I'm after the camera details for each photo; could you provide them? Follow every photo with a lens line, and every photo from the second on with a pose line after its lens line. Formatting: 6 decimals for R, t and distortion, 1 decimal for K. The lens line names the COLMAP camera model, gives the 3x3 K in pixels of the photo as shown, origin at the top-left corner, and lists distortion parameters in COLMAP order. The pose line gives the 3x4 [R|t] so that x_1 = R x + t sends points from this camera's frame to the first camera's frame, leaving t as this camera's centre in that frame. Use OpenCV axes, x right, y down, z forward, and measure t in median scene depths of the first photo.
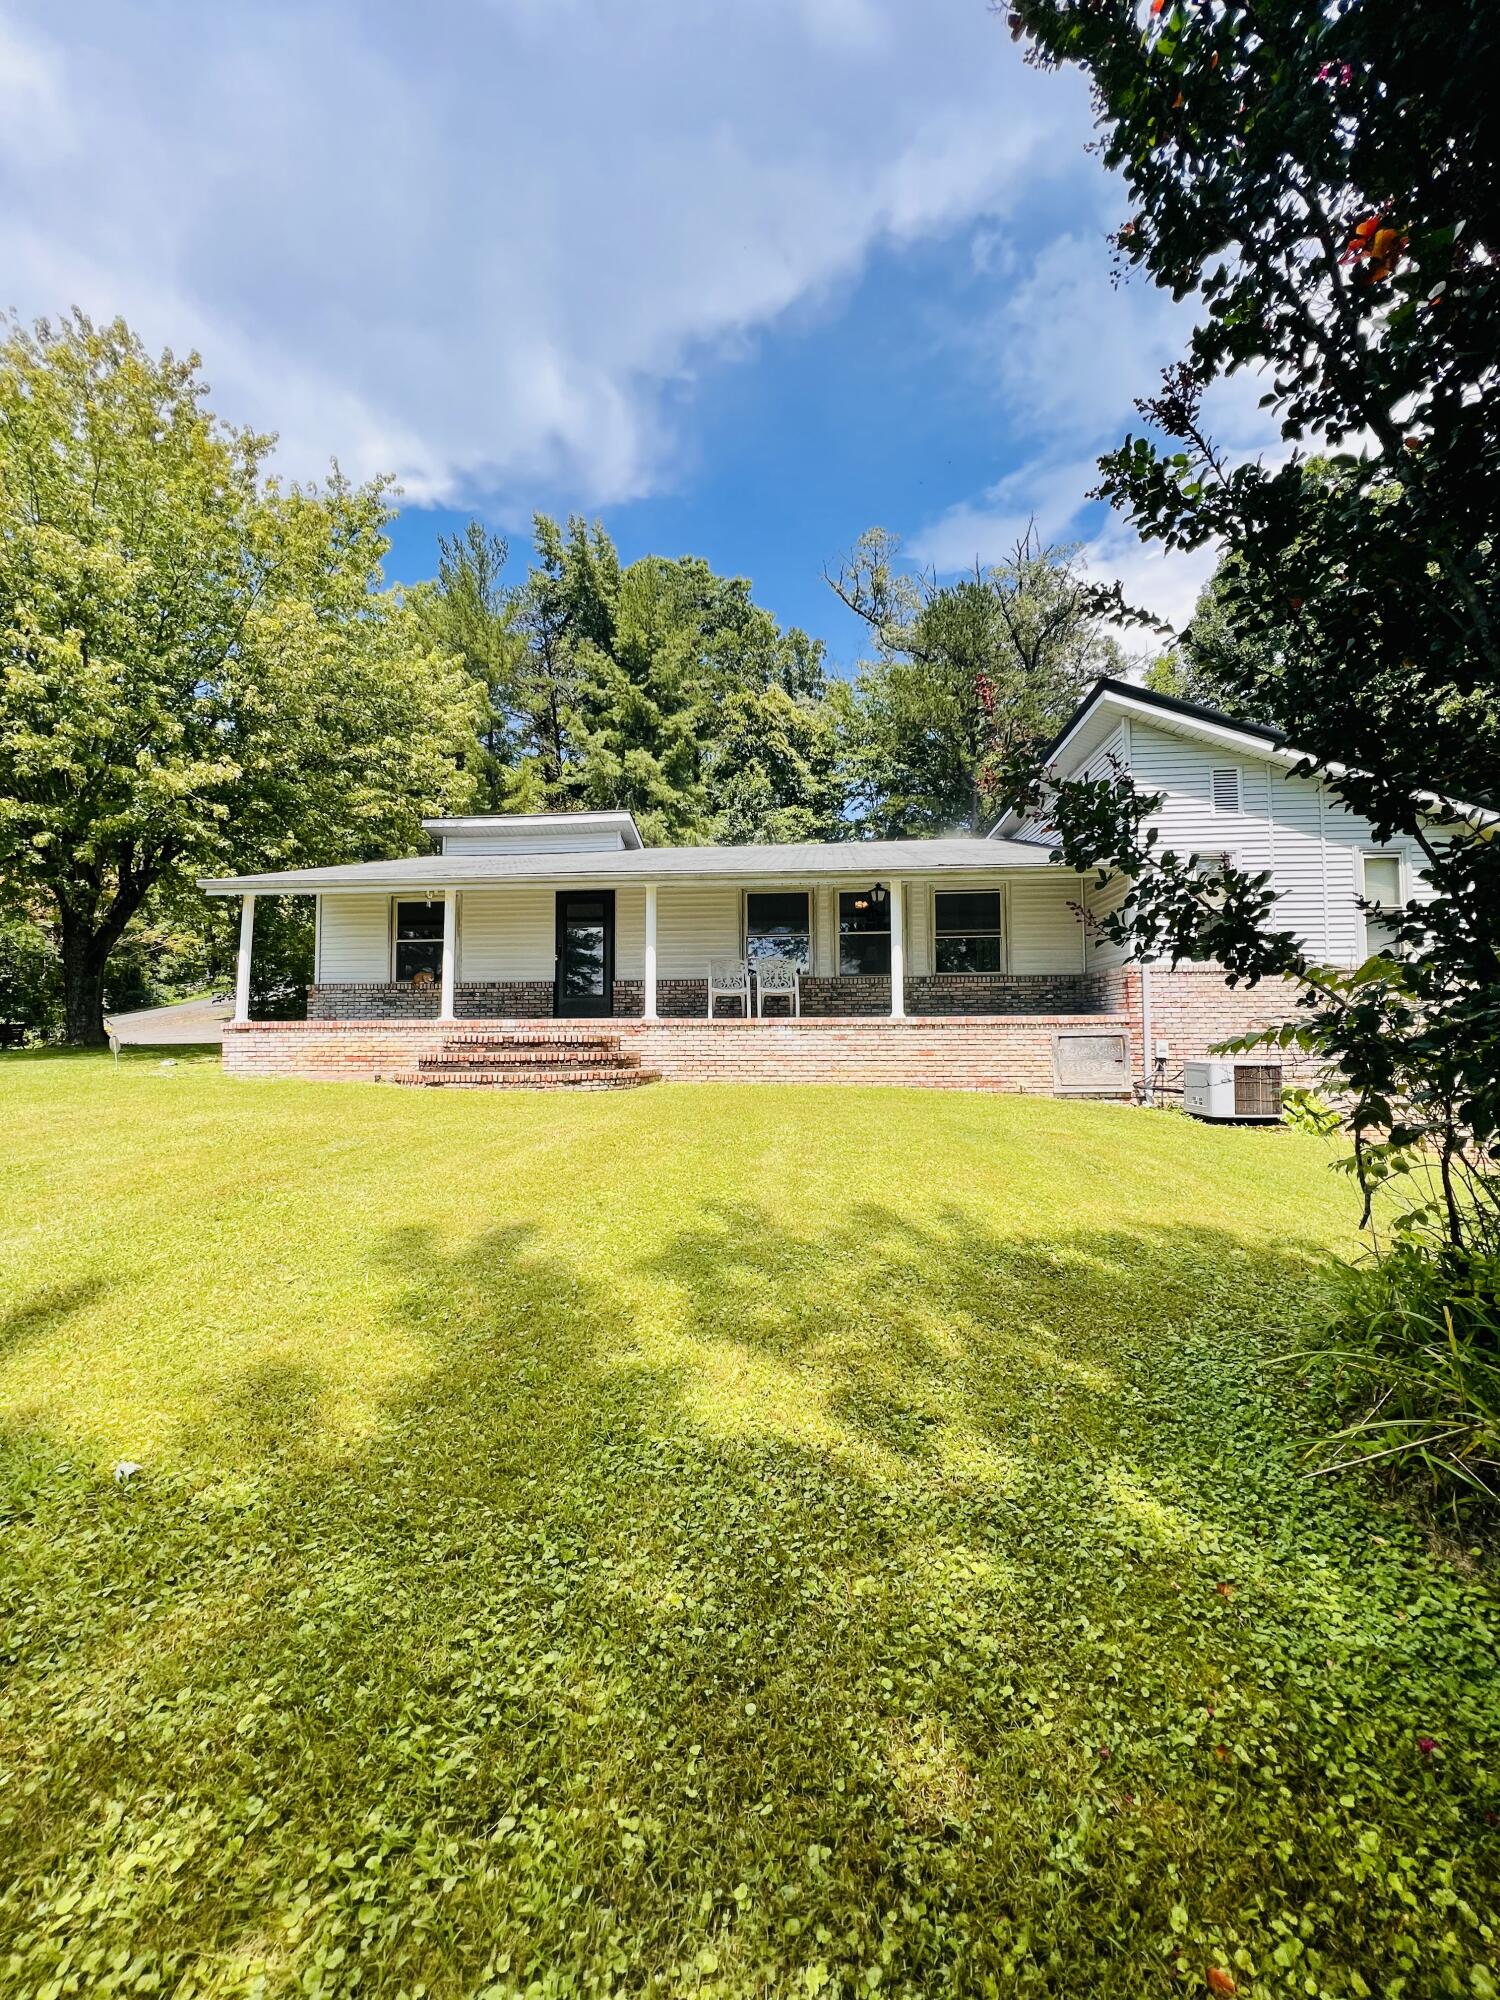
lens RADIAL K [[807.0, 0, 759.8], [0, 807.0, 1000.5], [0, 0, 1]] dist [-0.002477, 0.000670]
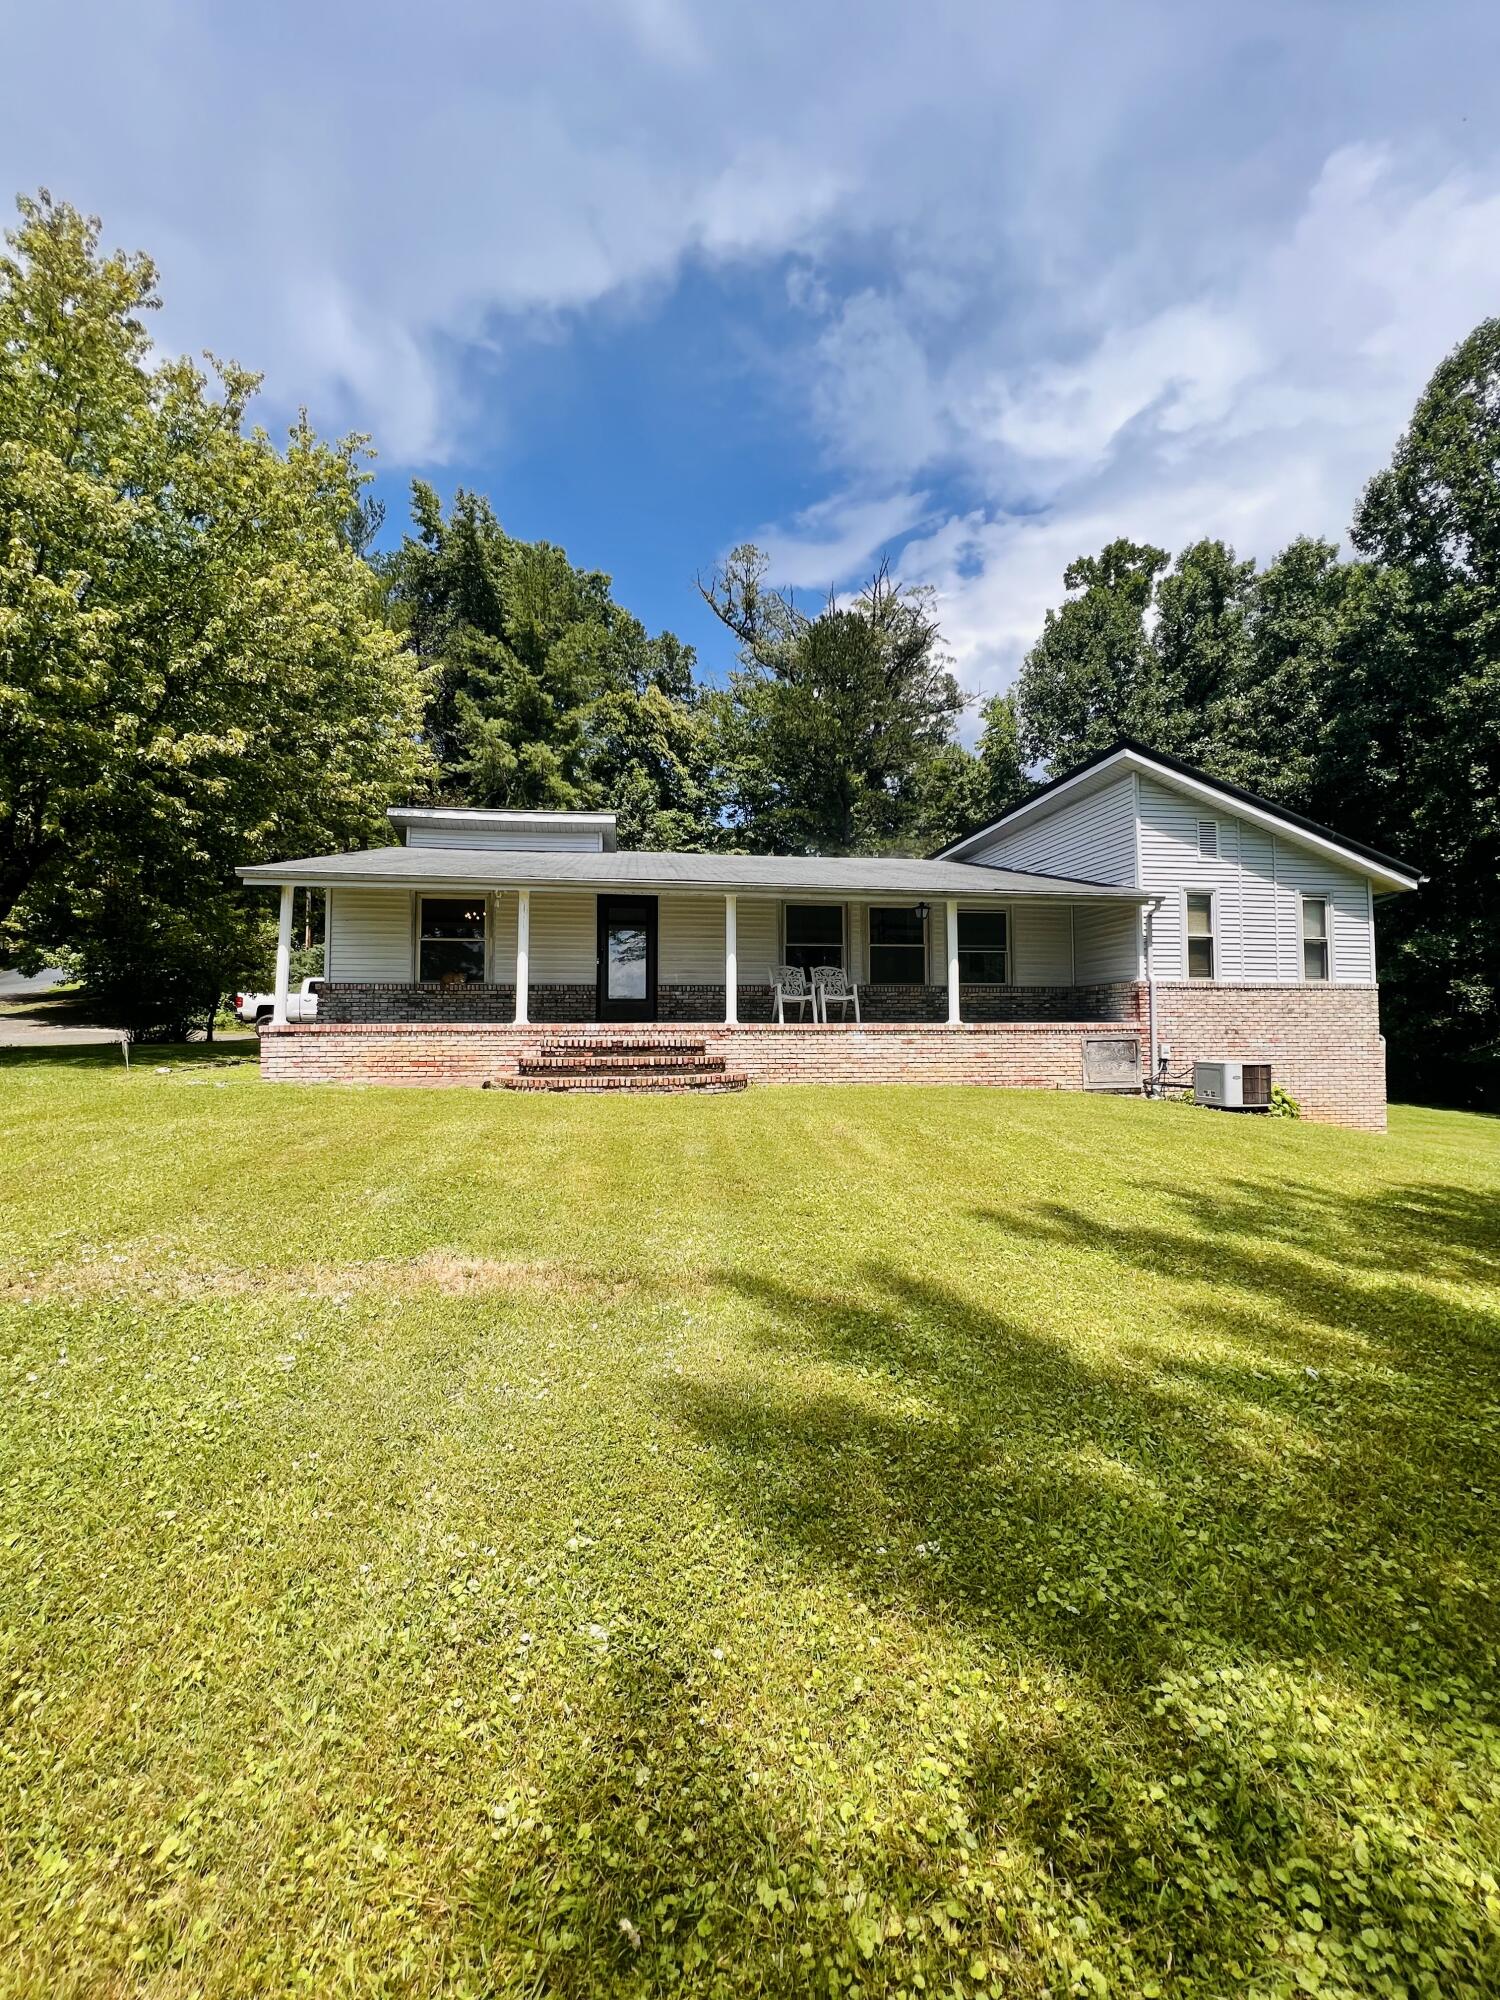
lens RADIAL K [[807.0, 0, 762.4], [0, 807.0, 995.0], [0, 0, 1]] dist [-0.002477, 0.000670]
pose [[0.970196, 0.013665, 0.241935, -0.116193], [-0.011830, 0.999889, -0.009036, -0.001713], [-0.242032, 0.005905, 0.970250, -0.004458]]
